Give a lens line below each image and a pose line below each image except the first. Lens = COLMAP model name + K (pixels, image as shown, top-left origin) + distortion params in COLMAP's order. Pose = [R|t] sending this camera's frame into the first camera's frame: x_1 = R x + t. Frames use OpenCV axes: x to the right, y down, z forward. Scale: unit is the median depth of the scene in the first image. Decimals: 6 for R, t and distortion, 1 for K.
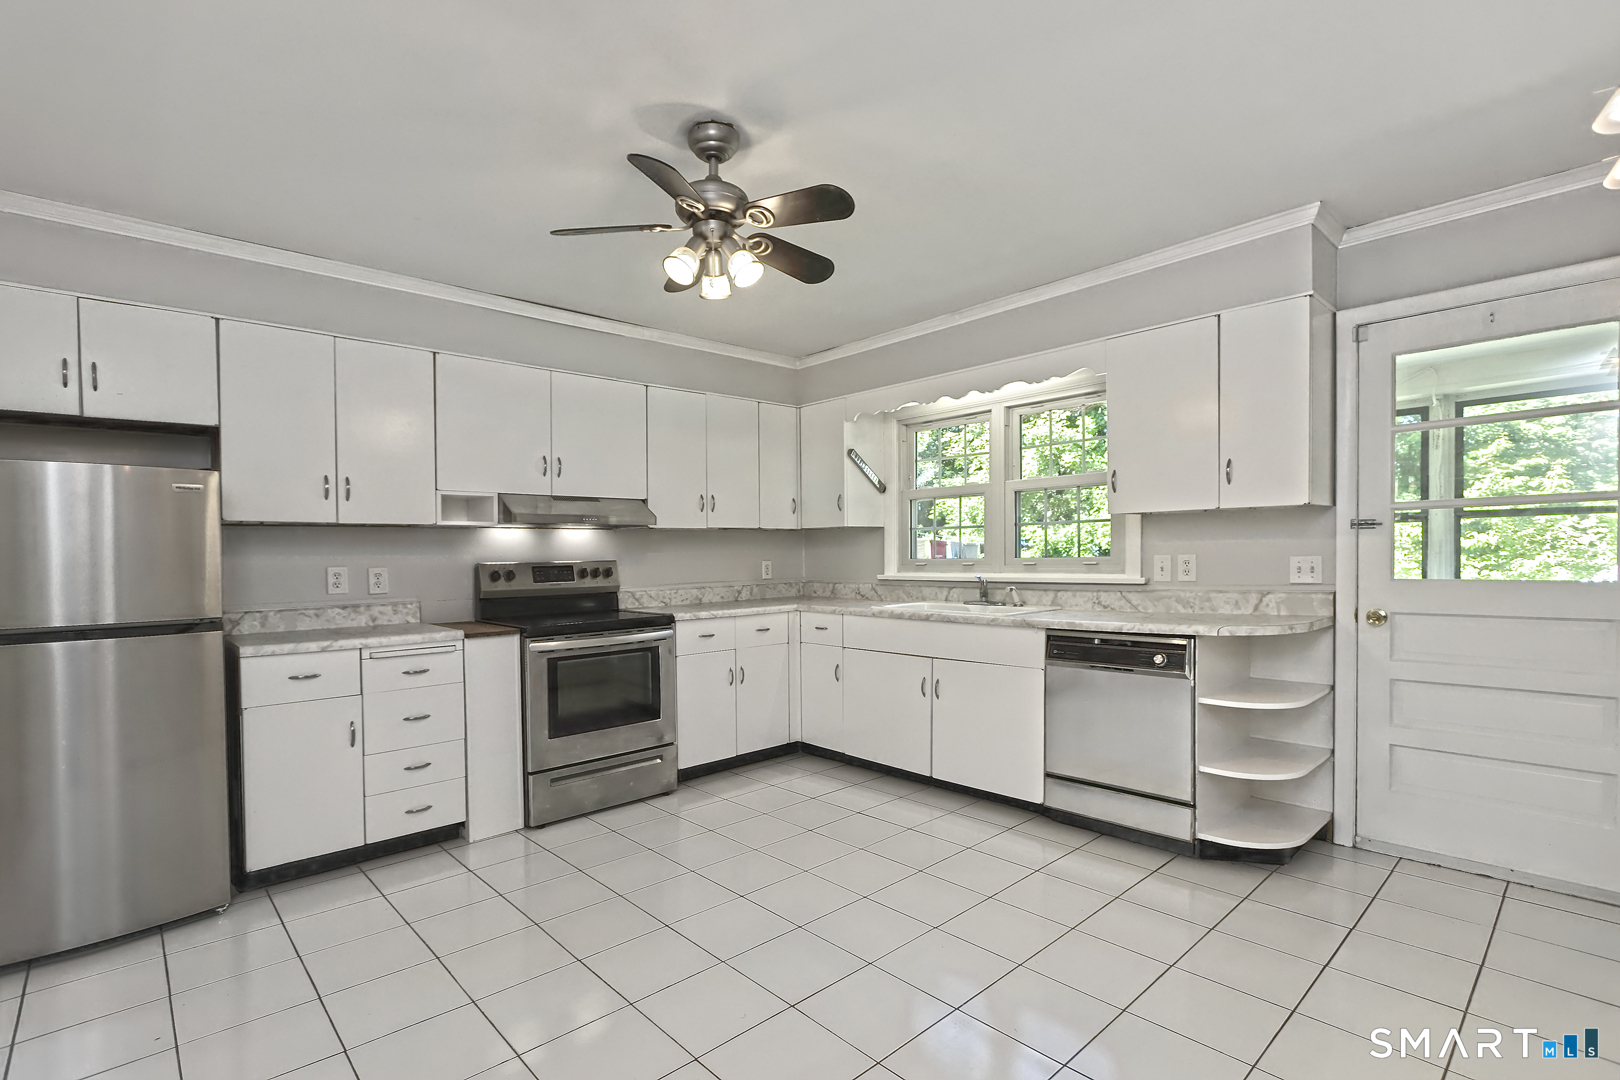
lens RADIAL K [[753.3, 0, 834.7], [0, 753.3, 568.3], [0, 0, 1]] dist [-0.005096, 0.001049]
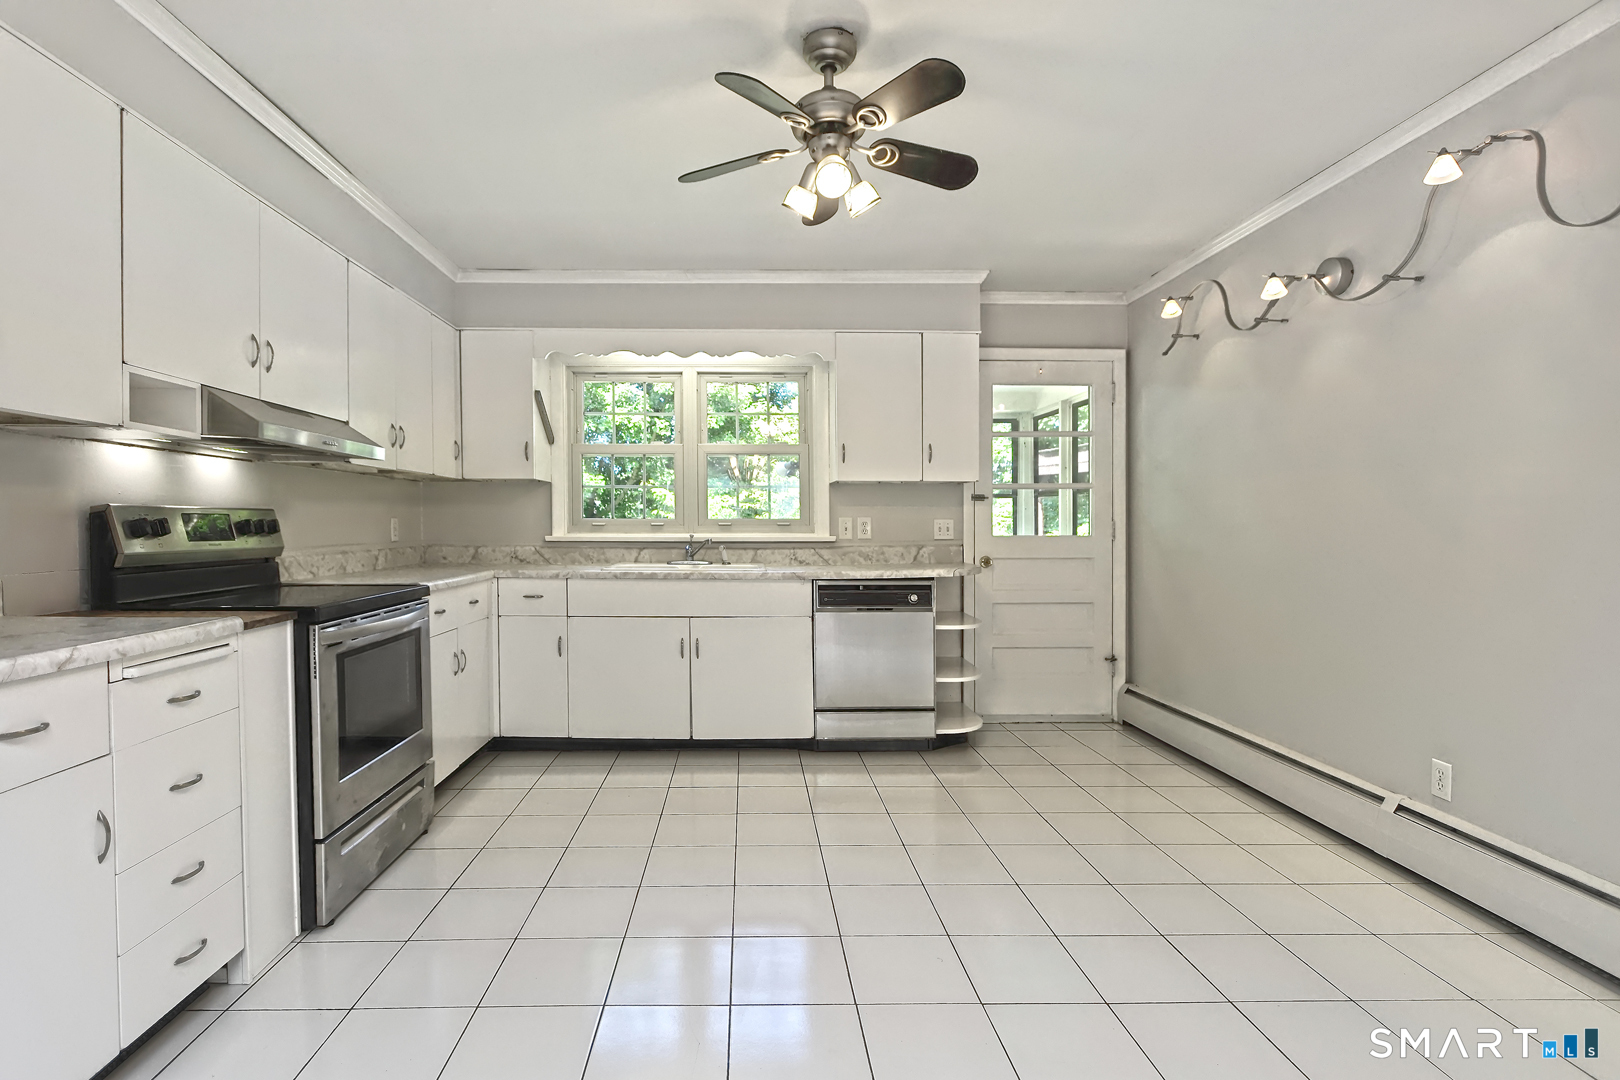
lens RADIAL K [[753.3, 0, 764.8], [0, 753.3, 537.8], [0, 0, 1]] dist [-0.005096, 0.001049]
pose [[0.679212, 0.002964, 0.733936, -0.555853], [0.002663, 0.999975, -0.006503, 0.023167], [-0.733938, 0.006372, 0.679187, 0.274635]]
